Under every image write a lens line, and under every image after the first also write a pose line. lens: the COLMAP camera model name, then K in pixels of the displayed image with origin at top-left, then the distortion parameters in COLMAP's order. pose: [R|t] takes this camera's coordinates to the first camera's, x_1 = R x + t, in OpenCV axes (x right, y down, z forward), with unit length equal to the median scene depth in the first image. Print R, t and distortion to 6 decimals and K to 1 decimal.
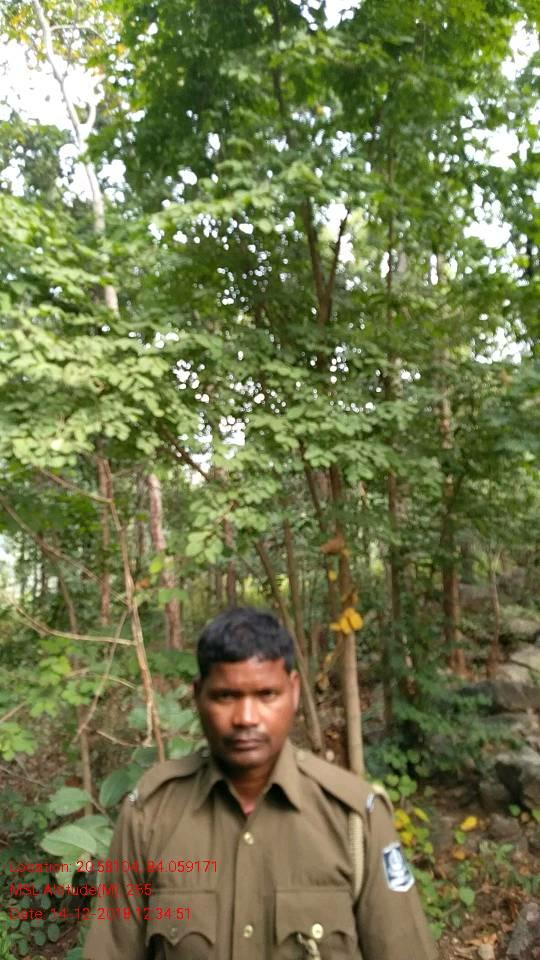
lens RADIAL K [[651.7, 0, 266.2], [0, 651.7, 467.3], [0, 0, 1]] dist [-0.001035, 0.021395]
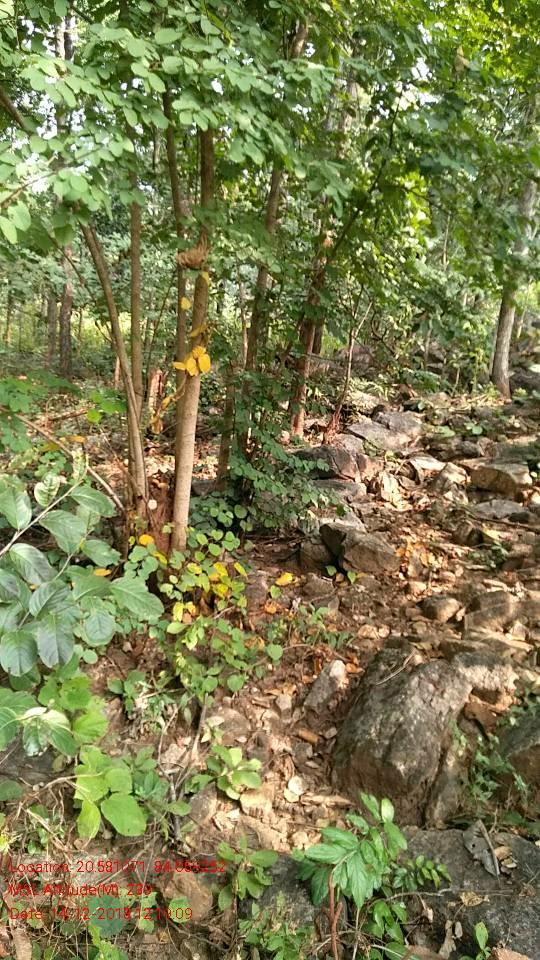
lens RADIAL K [[642.9, 0, 281.8], [0, 642.9, 467.1], [0, 0, 1]] dist [0.005915, 0.000118]
pose [[0.954993, 0.106917, 0.276690, 0.018685], [-0.200076, 0.920824, 0.334743, 0.064609], [-0.218993, -0.375036, 0.900772, 0.191347]]
